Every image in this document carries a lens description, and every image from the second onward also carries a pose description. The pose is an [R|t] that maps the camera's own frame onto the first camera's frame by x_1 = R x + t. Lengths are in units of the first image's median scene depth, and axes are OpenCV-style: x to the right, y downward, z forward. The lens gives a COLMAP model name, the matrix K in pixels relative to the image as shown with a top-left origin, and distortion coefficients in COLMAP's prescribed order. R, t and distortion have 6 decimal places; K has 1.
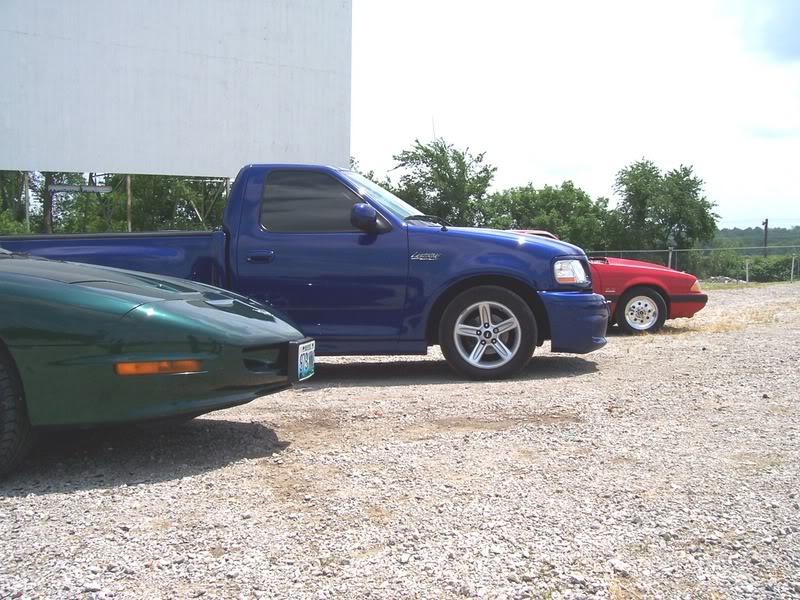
lens RADIAL K [[794.5, 0, 396.3], [0, 794.5, 300.0], [0, 0, 1]] dist [-0.075026, 0.000000]
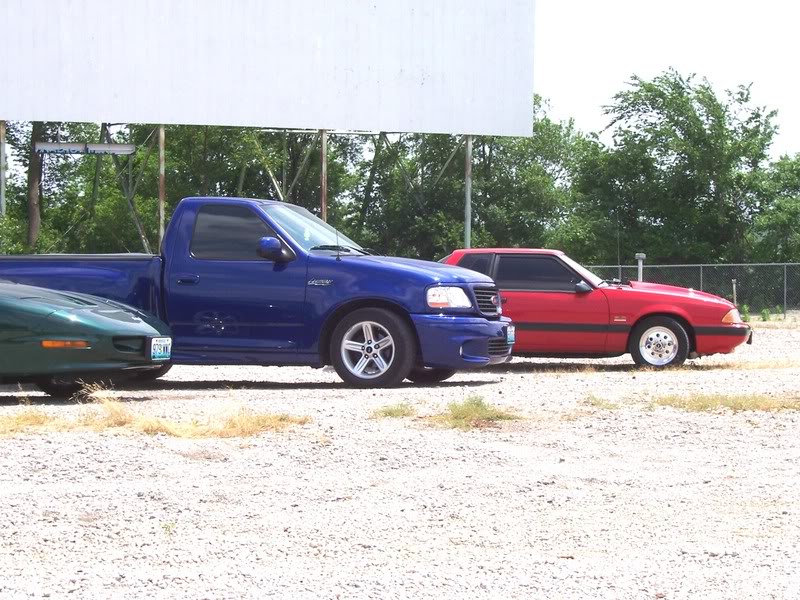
lens RADIAL K [[1556.5, 0, 399.9], [0, 1556.5, 303.5], [0, 0, 1]] dist [0.038619, 0.000000]
pose [[0.981639, 0.021297, -0.189558, 0.353881], [-0.025898, 0.999426, -0.021828, 0.014505], [0.188984, 0.026336, 0.981627, -0.745758]]
